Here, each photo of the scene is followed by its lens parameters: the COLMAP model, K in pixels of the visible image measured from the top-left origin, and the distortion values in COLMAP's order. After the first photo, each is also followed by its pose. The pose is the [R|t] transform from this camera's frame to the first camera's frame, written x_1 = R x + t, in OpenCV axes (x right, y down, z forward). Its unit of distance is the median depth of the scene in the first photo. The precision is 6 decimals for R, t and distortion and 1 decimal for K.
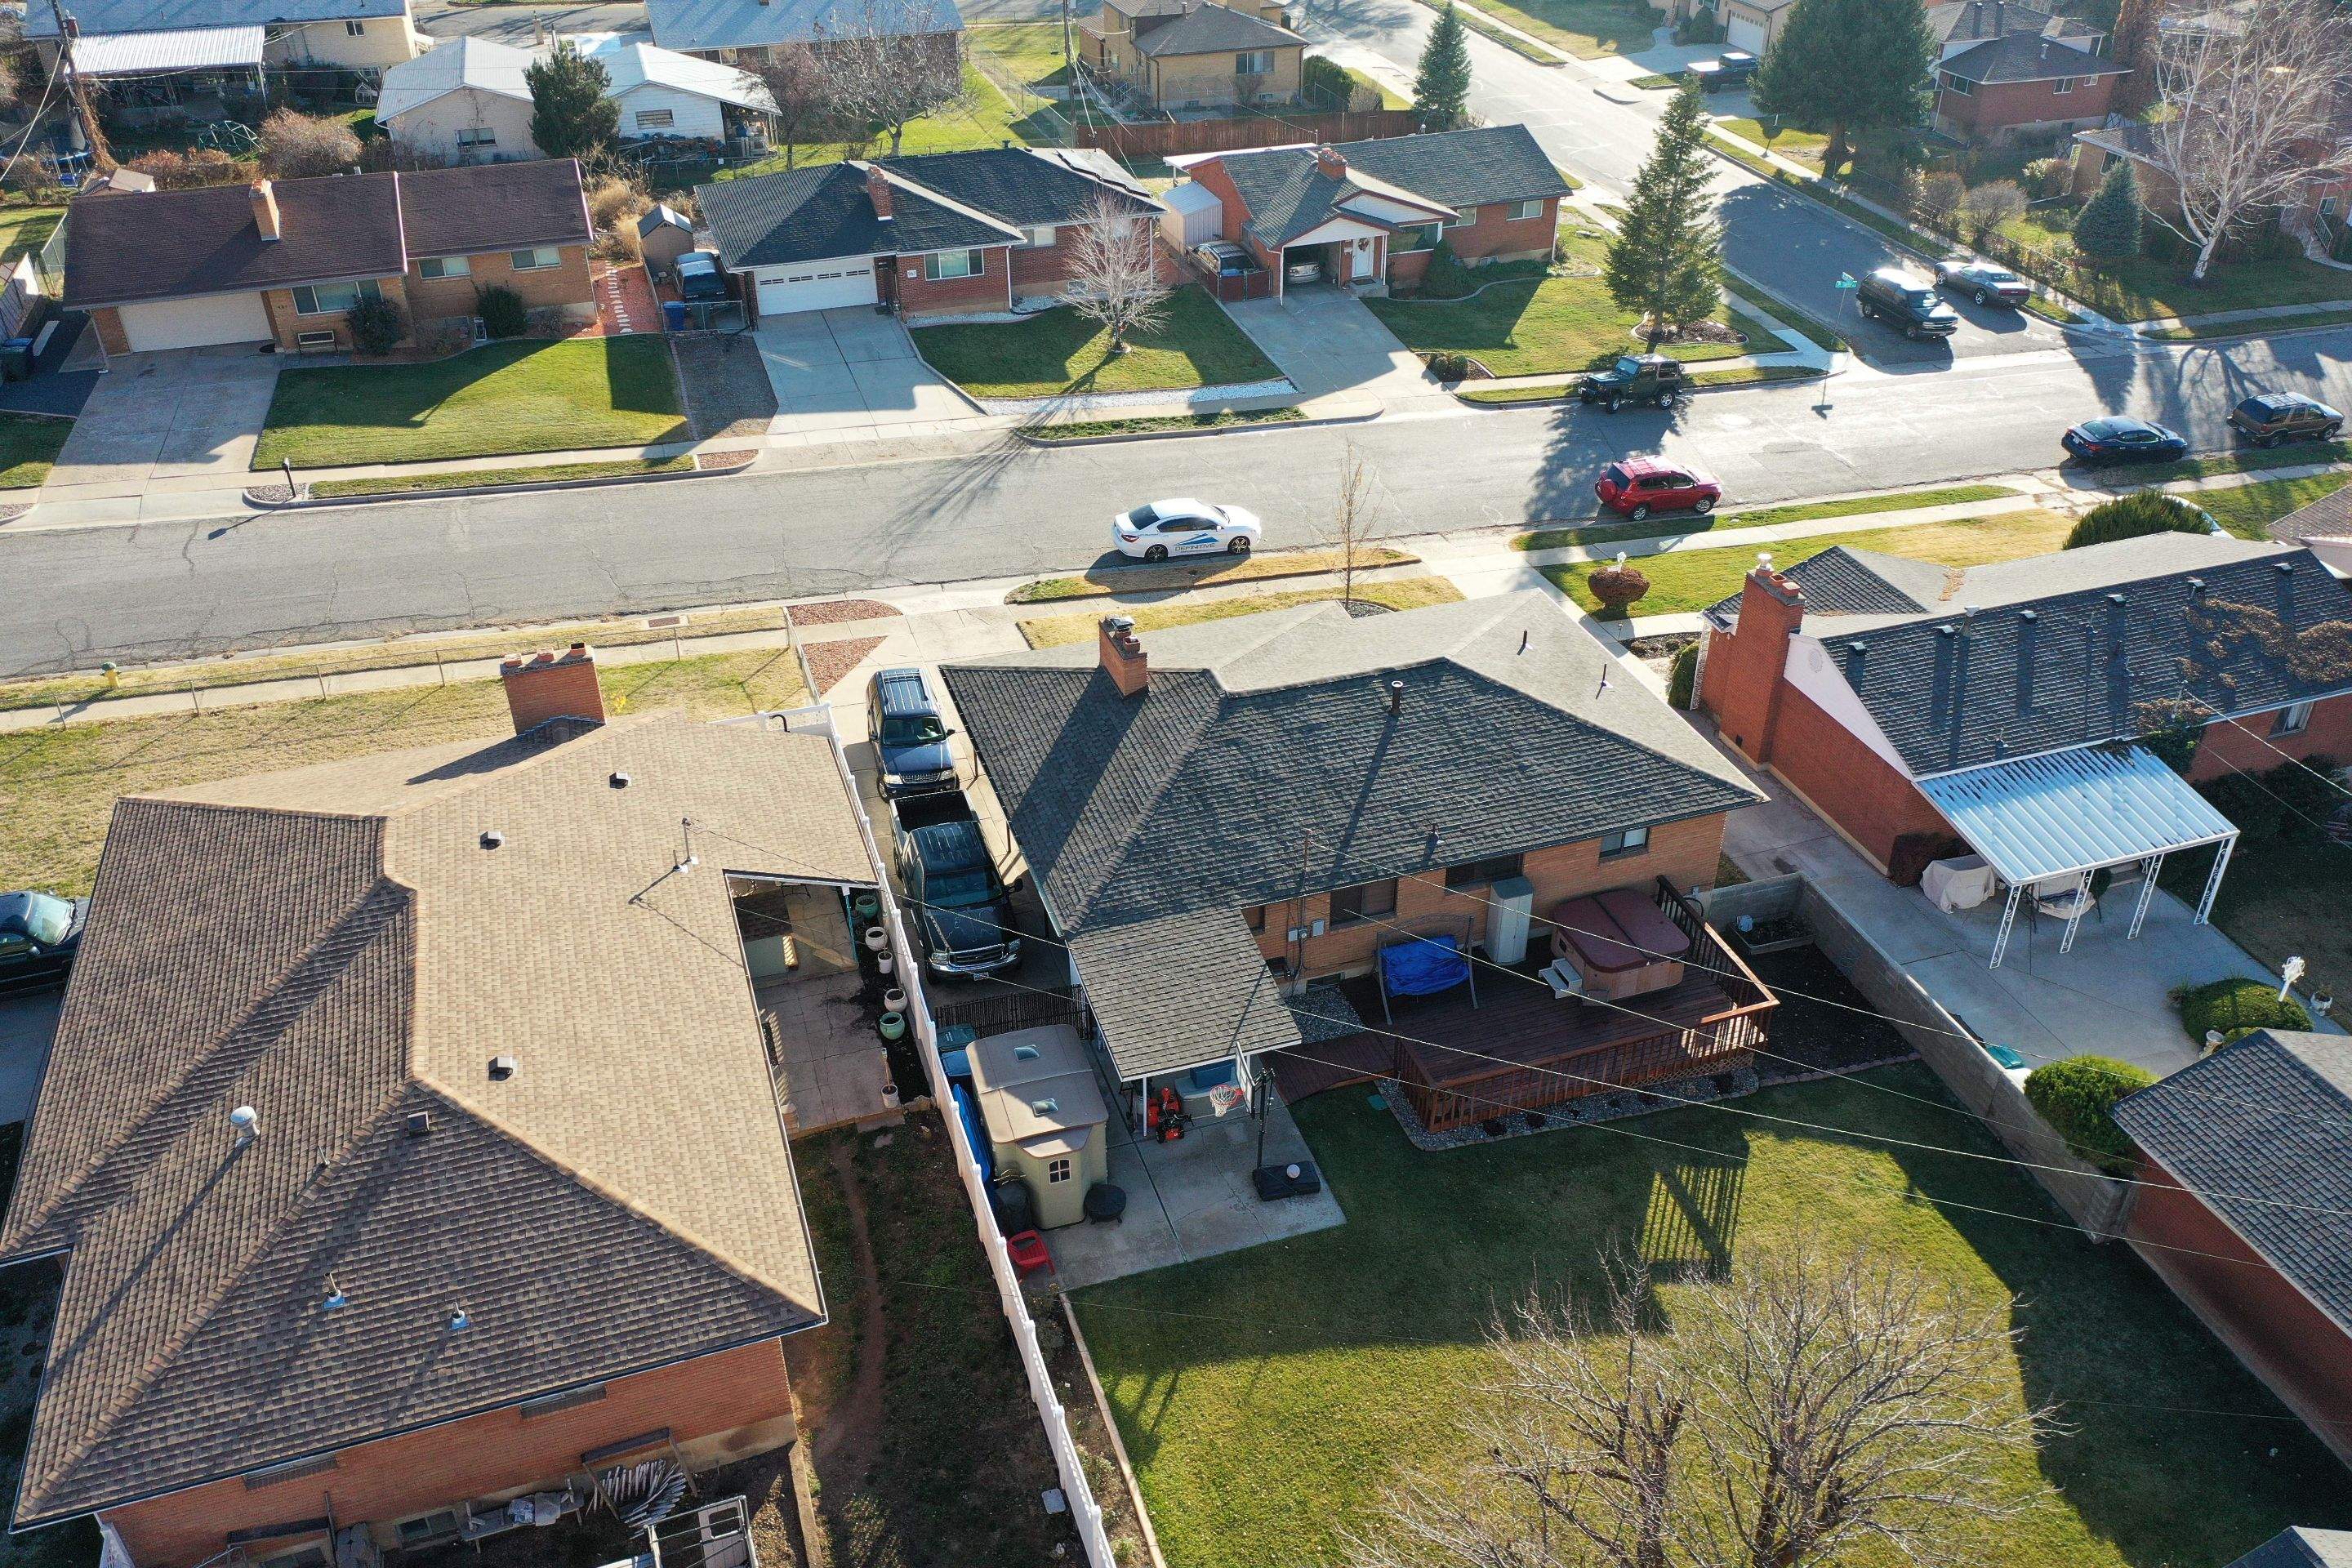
lens RADIAL K [[1888.4, 0, 1181.7], [0, 1888.4, 747.3], [0, 0, 1]] dist [0.004631, 0.013036]
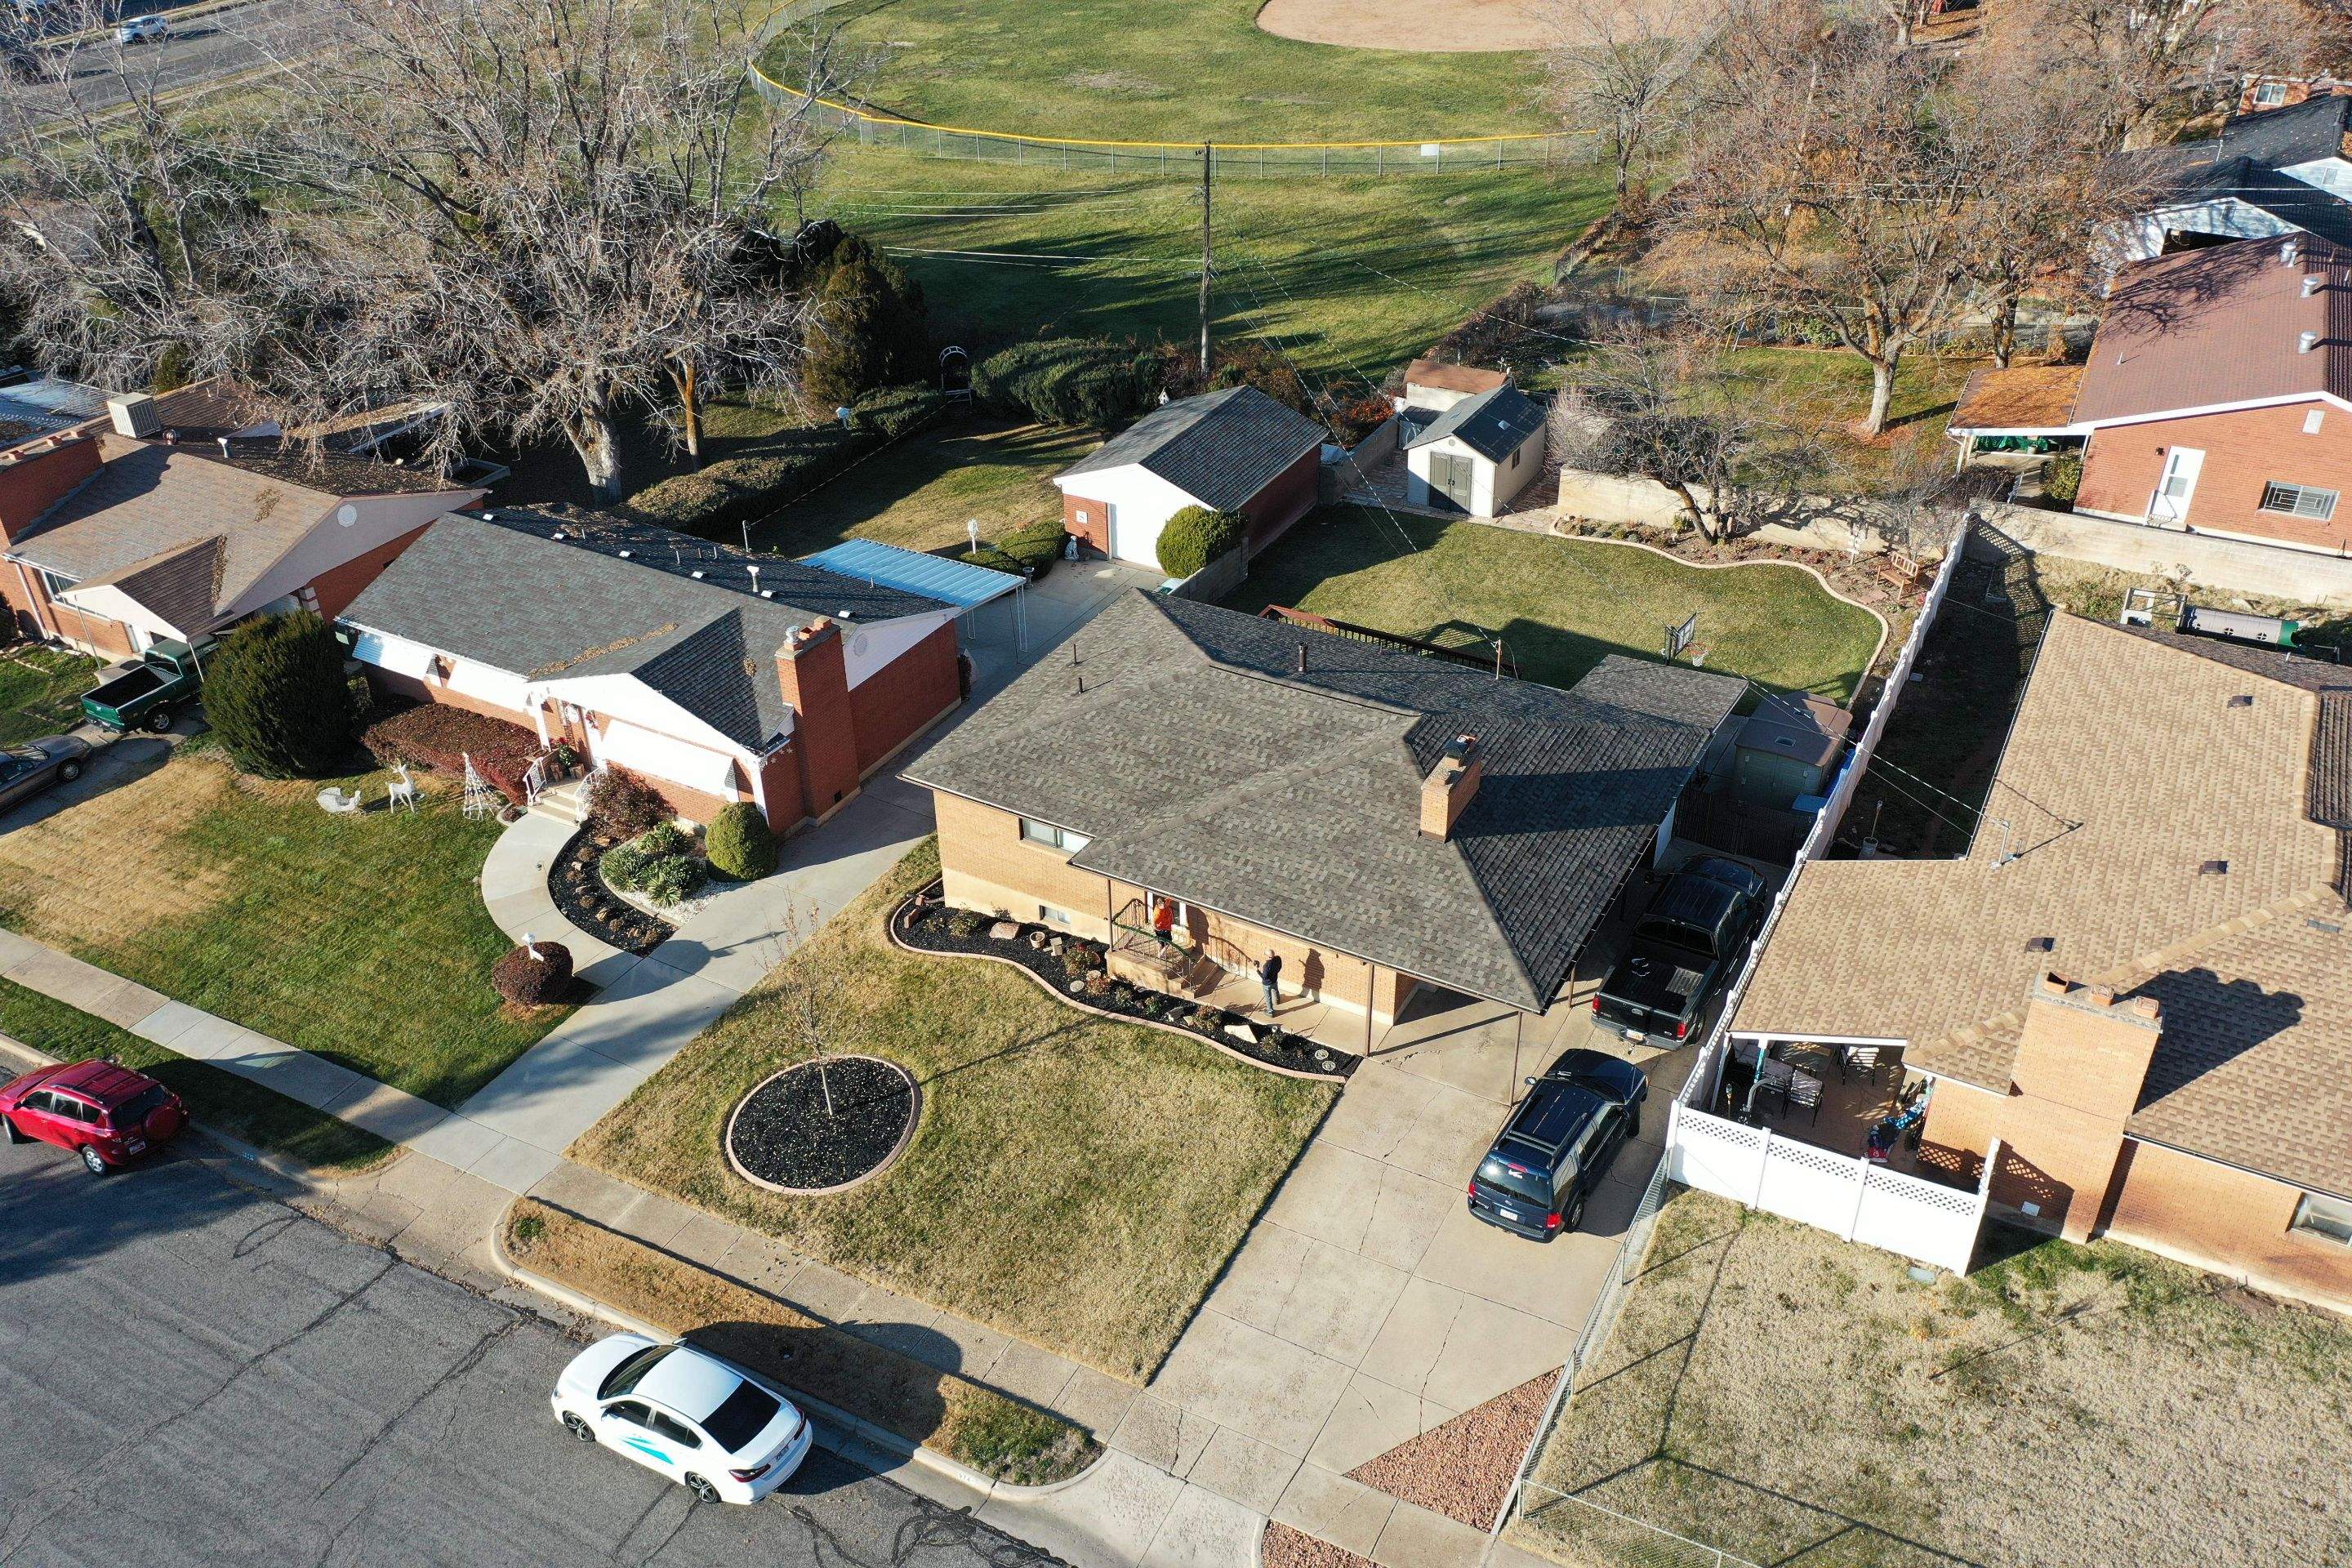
lens RADIAL K [[1866.3, 0, 1180.3], [0, 1866.3, 778.6], [0, 0, 1]] dist [0.013504, 0.003335]
pose [[-0.673265, -0.381137, 0.633600, -0.398088], [0.409687, 0.521055, 0.748771, -0.605835], [-0.615525, 0.763699, -0.194661, 0.983256]]
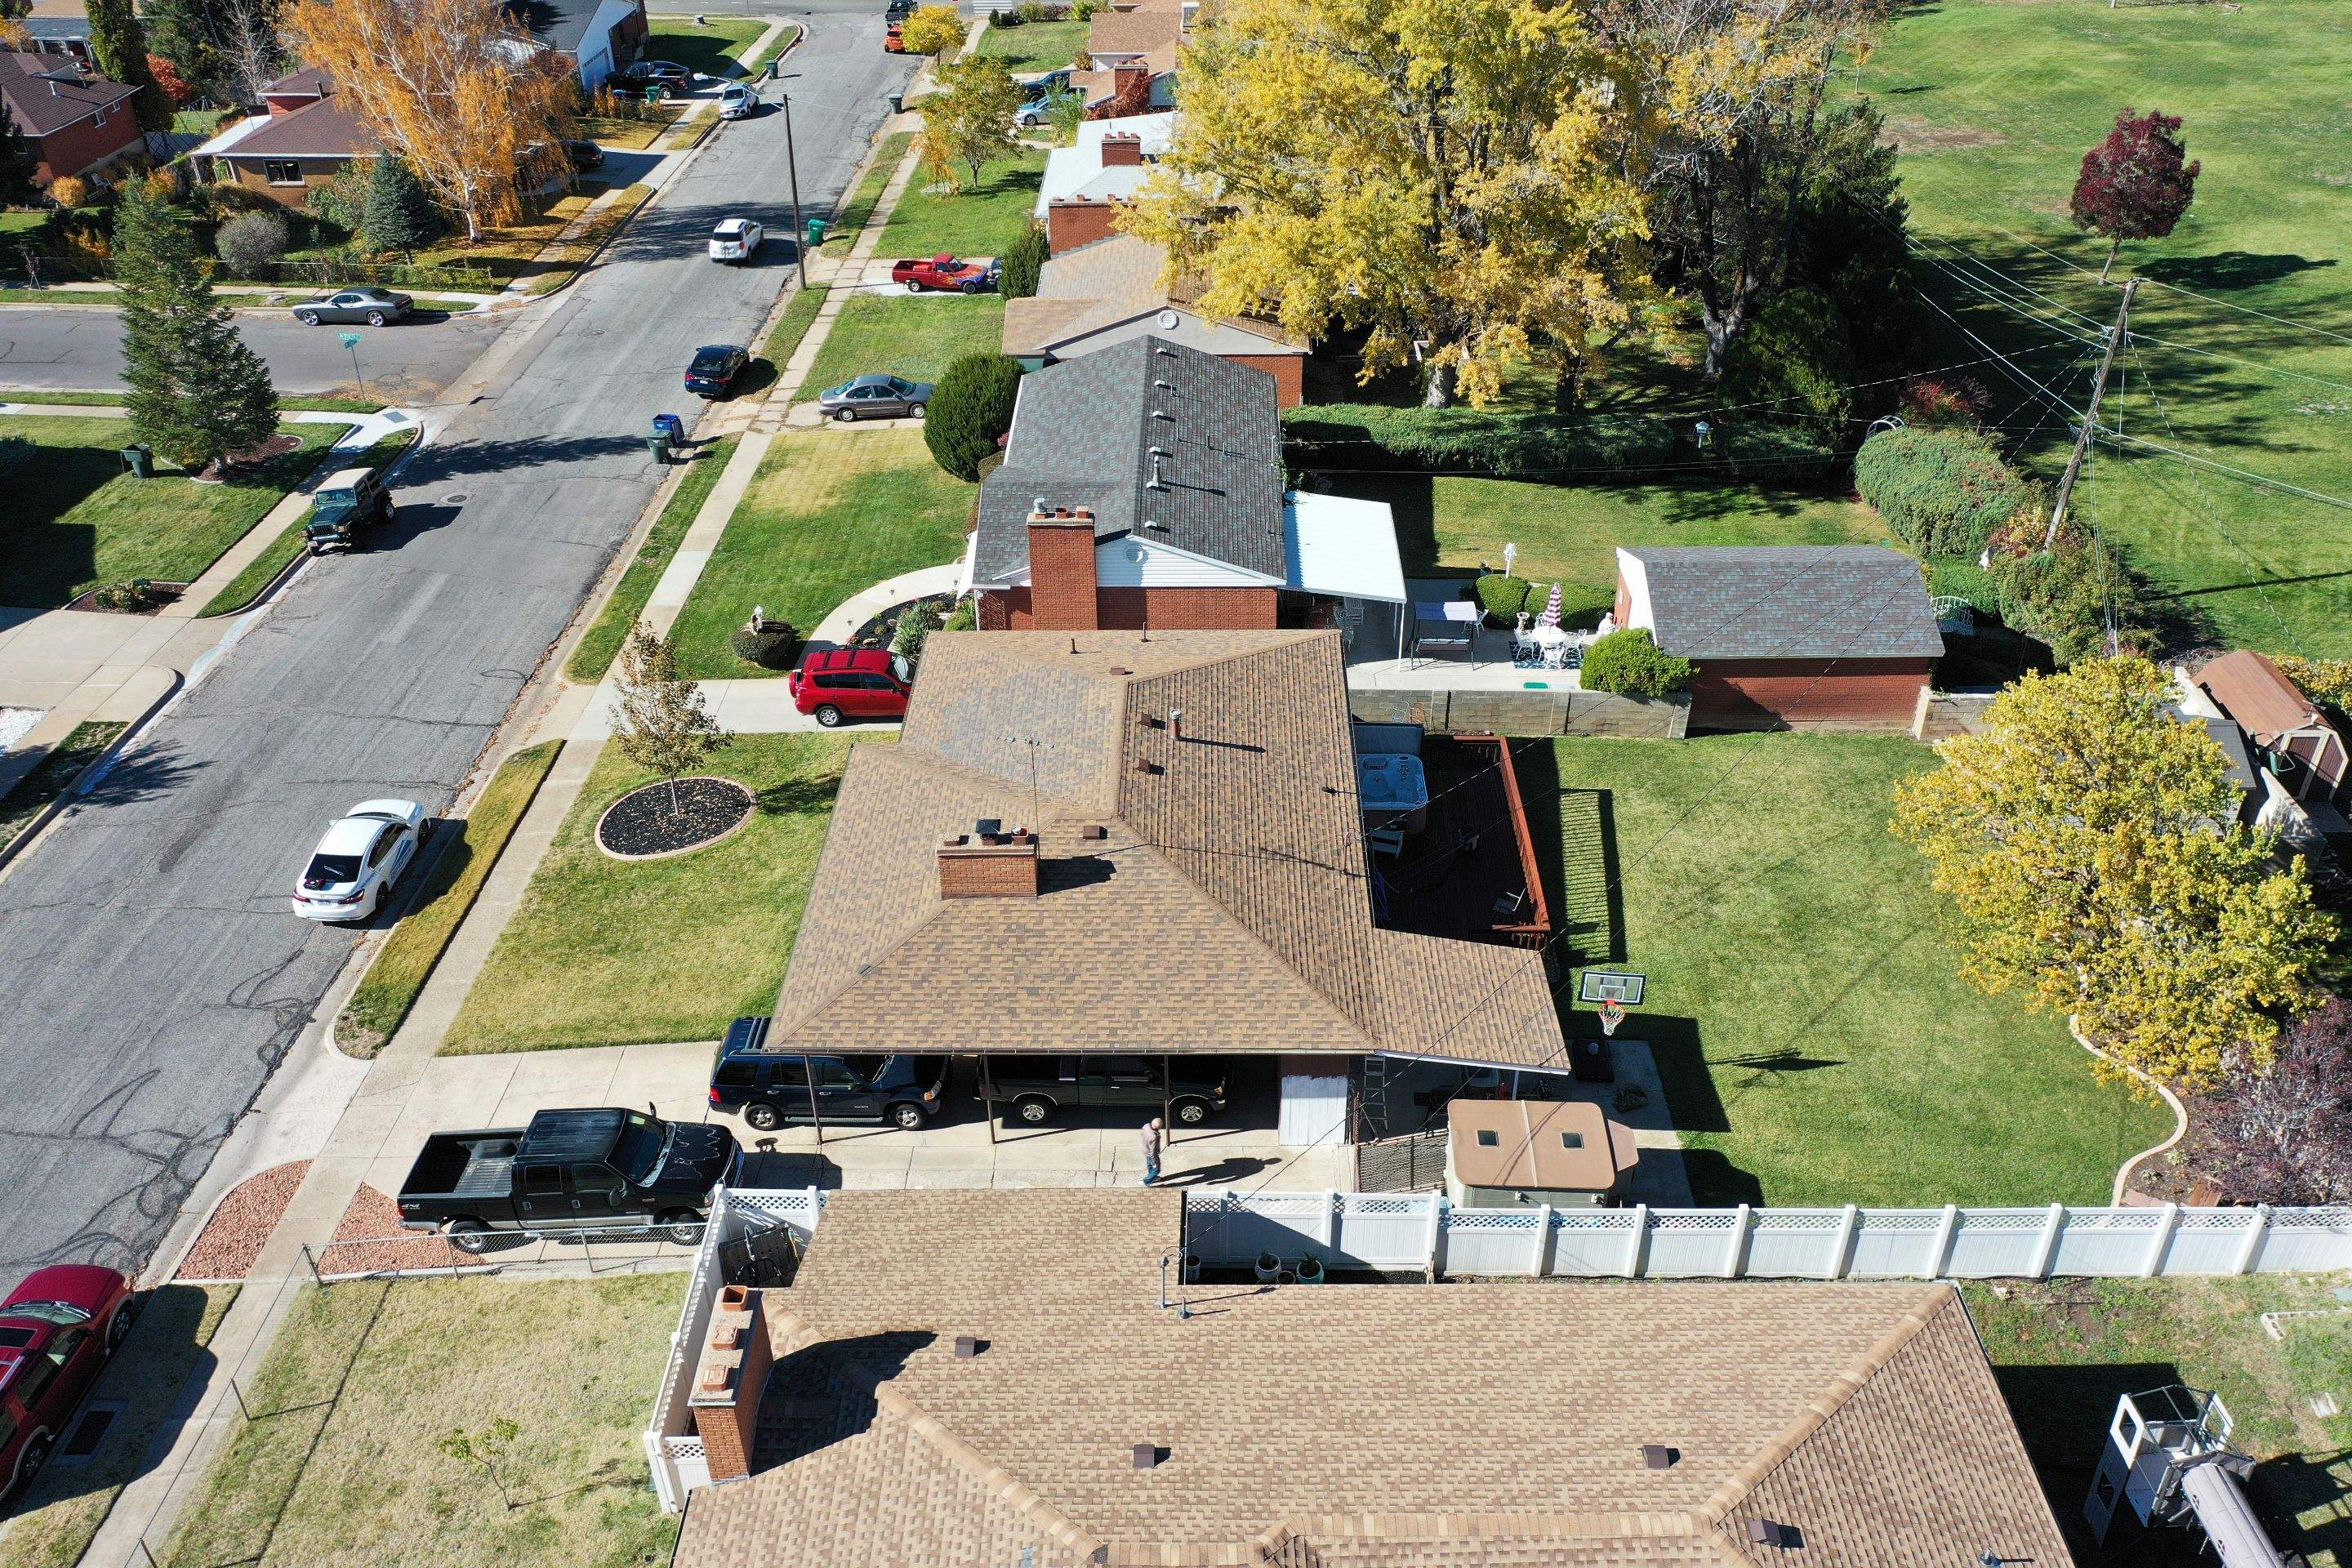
lens RADIAL K [[1876.2, 0, 1172.1], [0, 1876.2, 777.0], [0, 0, 1]] dist [0.007630, 0.013712]
pose [[0.328861, -0.526678, 0.783876, -0.516189], [0.504967, 0.799486, 0.325316, -0.249912], [-0.798034, 0.288848, 0.528875, 0.367770]]
